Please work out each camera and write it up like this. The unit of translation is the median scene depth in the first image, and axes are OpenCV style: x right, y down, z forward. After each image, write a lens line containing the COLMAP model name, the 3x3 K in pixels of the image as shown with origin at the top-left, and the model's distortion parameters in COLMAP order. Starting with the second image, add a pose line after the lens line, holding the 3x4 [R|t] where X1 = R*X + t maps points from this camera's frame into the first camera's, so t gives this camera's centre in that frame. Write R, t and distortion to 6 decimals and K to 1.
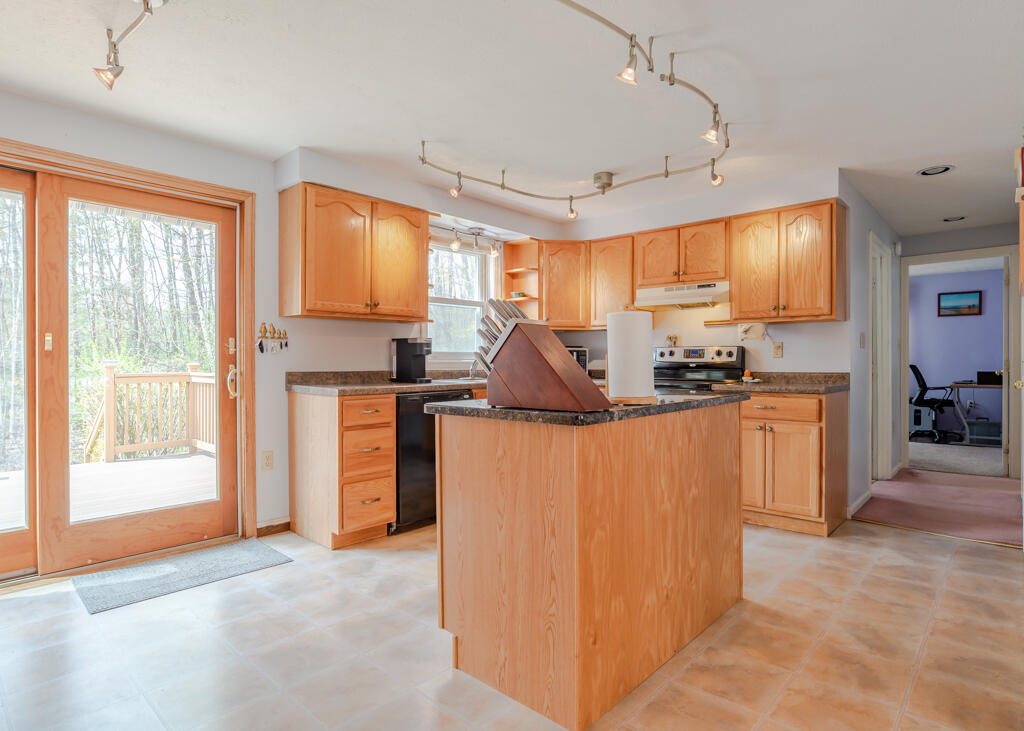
lens RADIAL K [[568.6, 0, 512.0], [0, 568.6, 365.5], [0, 0, 1]] dist [-0.042551, 0.024240]
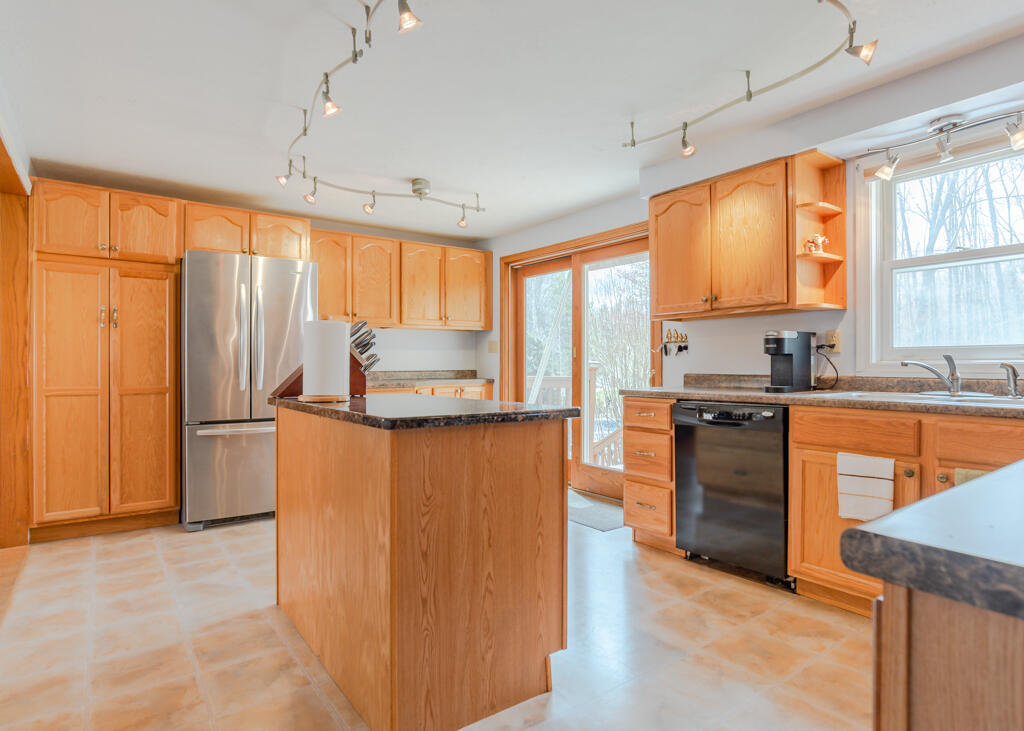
lens RADIAL K [[553.2, 0, 507.1], [0, 553.2, 369.1], [0, 0, 1]] dist [-0.040908, 0.022010]
pose [[-0.188391, 0.008124, -0.982061, 0.618668], [-0.003656, 0.999953, 0.008974, -0.004500], [0.982087, 0.005281, -0.188352, 0.795145]]
